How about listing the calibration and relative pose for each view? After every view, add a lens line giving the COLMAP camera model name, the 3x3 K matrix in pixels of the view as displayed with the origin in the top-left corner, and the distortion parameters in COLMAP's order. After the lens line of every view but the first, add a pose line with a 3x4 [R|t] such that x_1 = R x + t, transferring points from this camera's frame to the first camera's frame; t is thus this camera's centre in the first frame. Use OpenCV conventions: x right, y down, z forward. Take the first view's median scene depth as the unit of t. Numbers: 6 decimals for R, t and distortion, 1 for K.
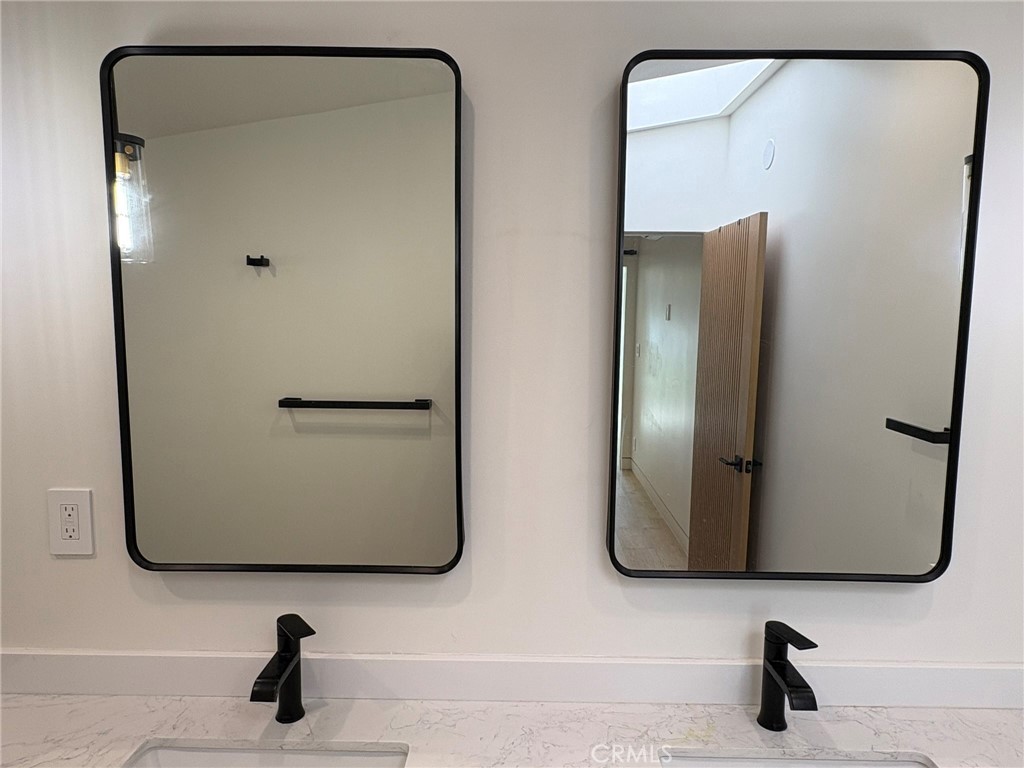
lens RADIAL K [[654.7, 0, 507.9], [0, 654.7, 383.5], [0, 0, 1]] dist [0.006466, 0.001566]
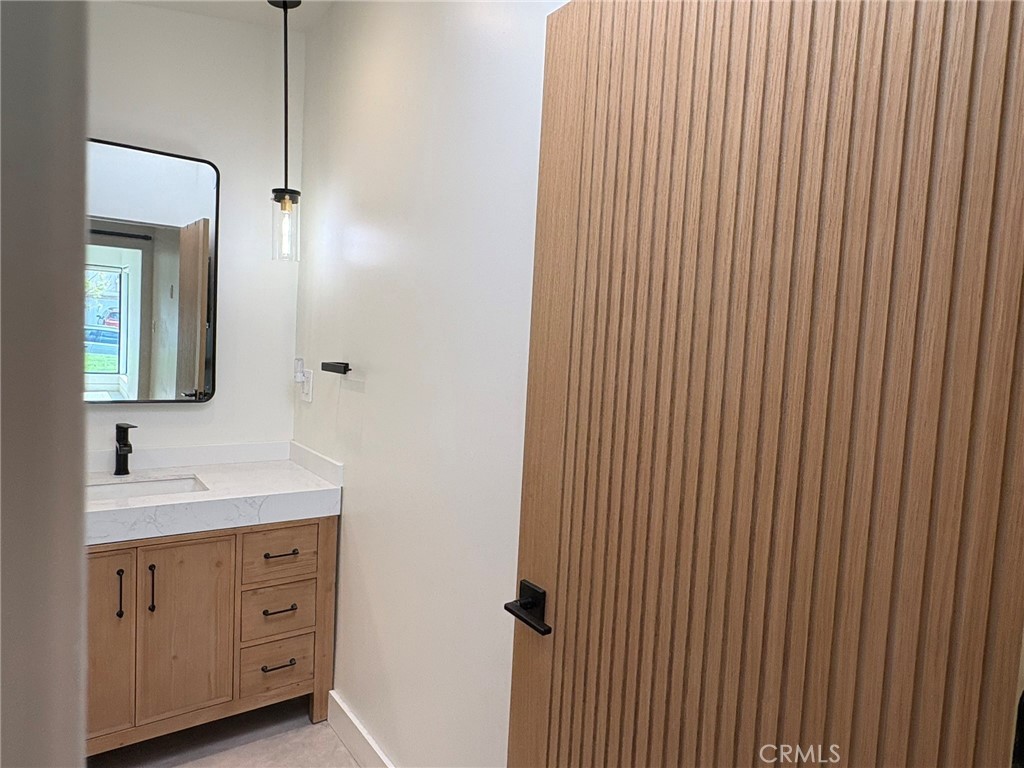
lens RADIAL K [[654.7, 0, 507.9], [0, 654.7, 383.5], [0, 0, 1]] dist [0.006466, 0.001566]
pose [[0.813630, -0.011303, 0.581273, 0.189969], [0.009411, 0.999936, 0.006271, 0.224911], [-0.581307, 0.000368, 0.813684, -1.273568]]
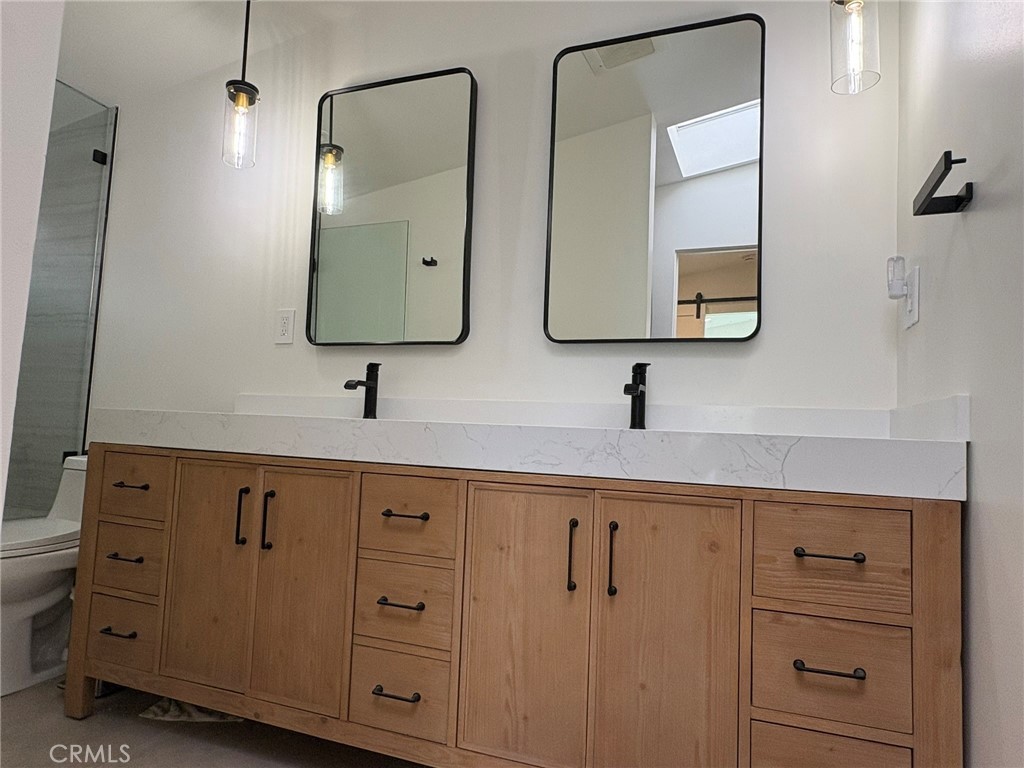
lens RADIAL K [[638.6, 0, 505.1], [0, 638.6, 383.7], [0, 0, 1]] dist [0.001956, 0.002788]
pose [[0.936152, 0.006201, -0.351540, 0.609839], [-0.064390, 0.985958, -0.154079, 0.626278], [0.345648, 0.166877, 0.923406, -0.490565]]
